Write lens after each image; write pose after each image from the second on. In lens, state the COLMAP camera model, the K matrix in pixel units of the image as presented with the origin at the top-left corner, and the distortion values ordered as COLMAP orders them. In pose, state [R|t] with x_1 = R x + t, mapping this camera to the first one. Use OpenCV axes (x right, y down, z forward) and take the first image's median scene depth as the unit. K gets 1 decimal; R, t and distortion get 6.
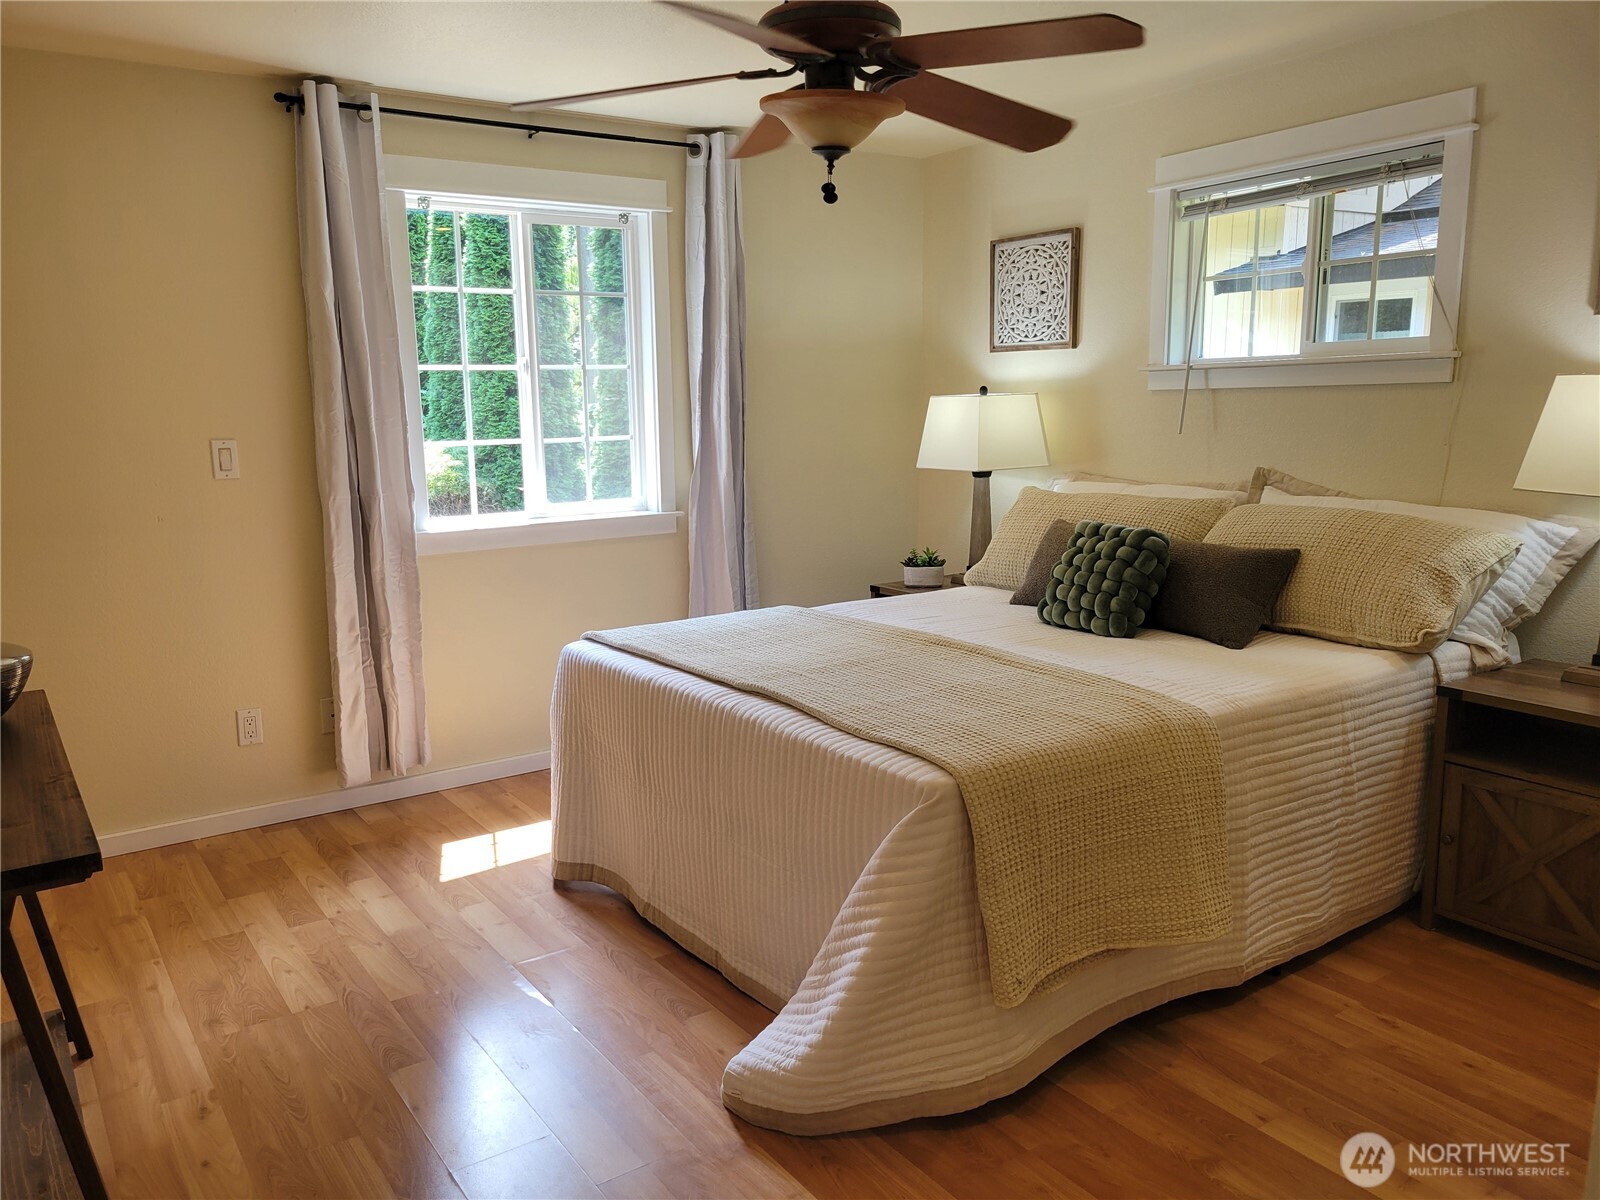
lens RADIAL K [[1226.6, 0, 787.4], [0, 1226.6, 613.5], [0, 0, 1]] dist [0.068864, -0.040931]
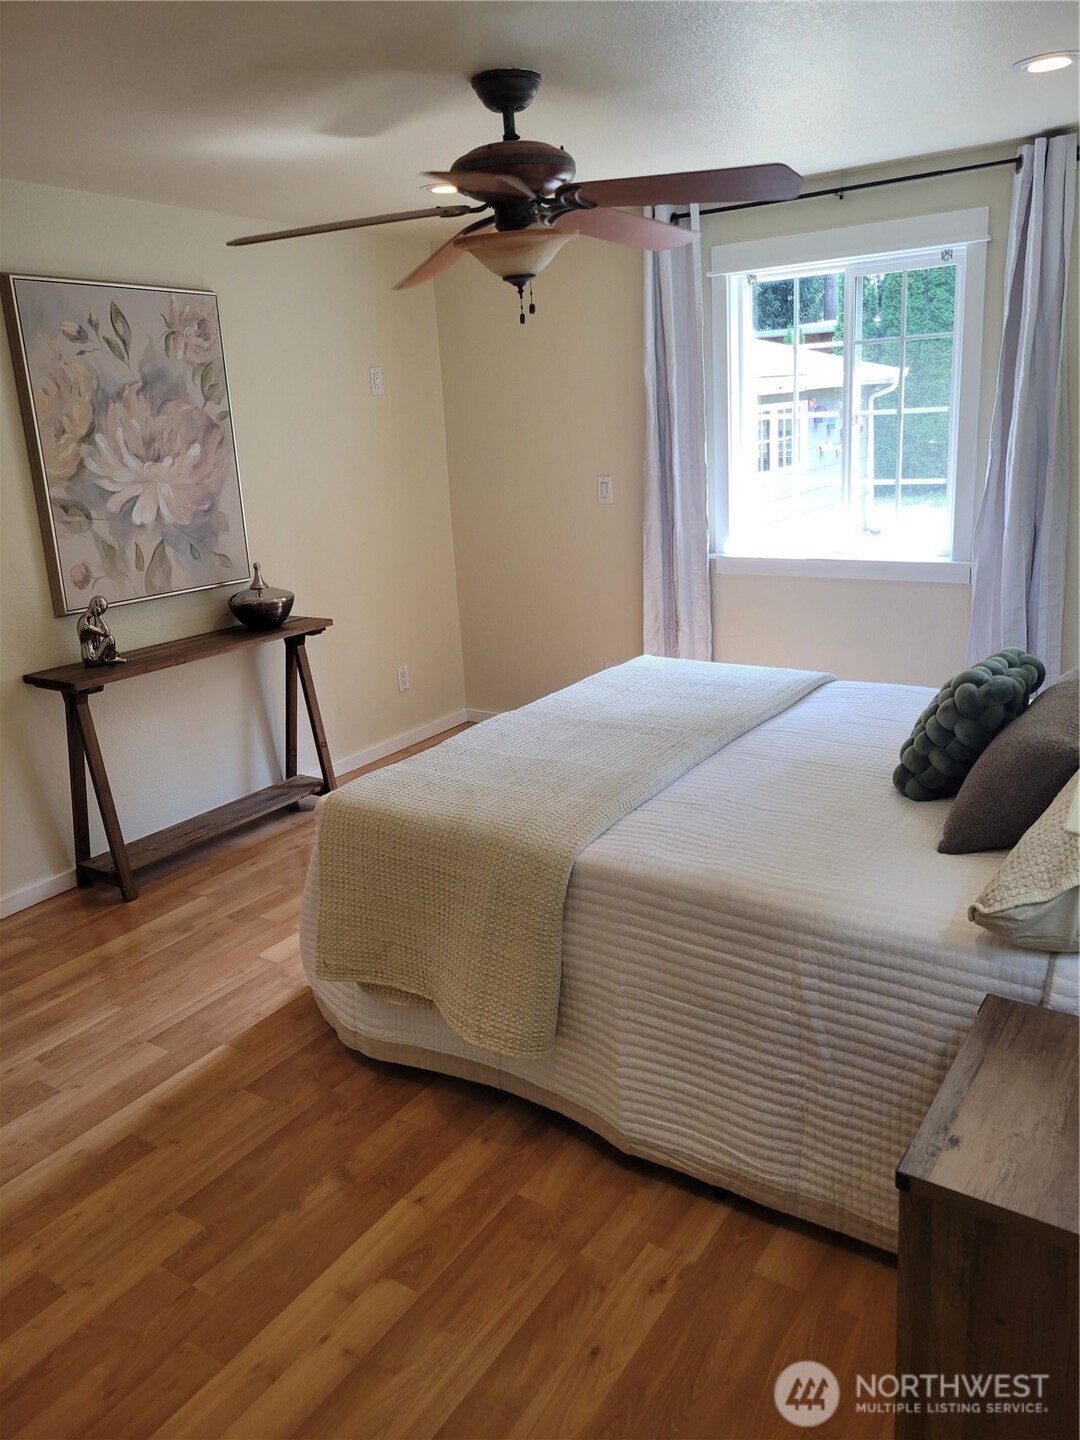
lens RADIAL K [[1076.4, 0, 540.0], [0, 1076.4, 720.0], [0, 0, 1]] dist [0.052674, -0.031101]
pose [[0.358735, 0.259258, -0.896713, 0.946684], [-0.127668, 0.965255, 0.228000, -0.185167], [0.924668, 0.032690, 0.379369, 0.593725]]
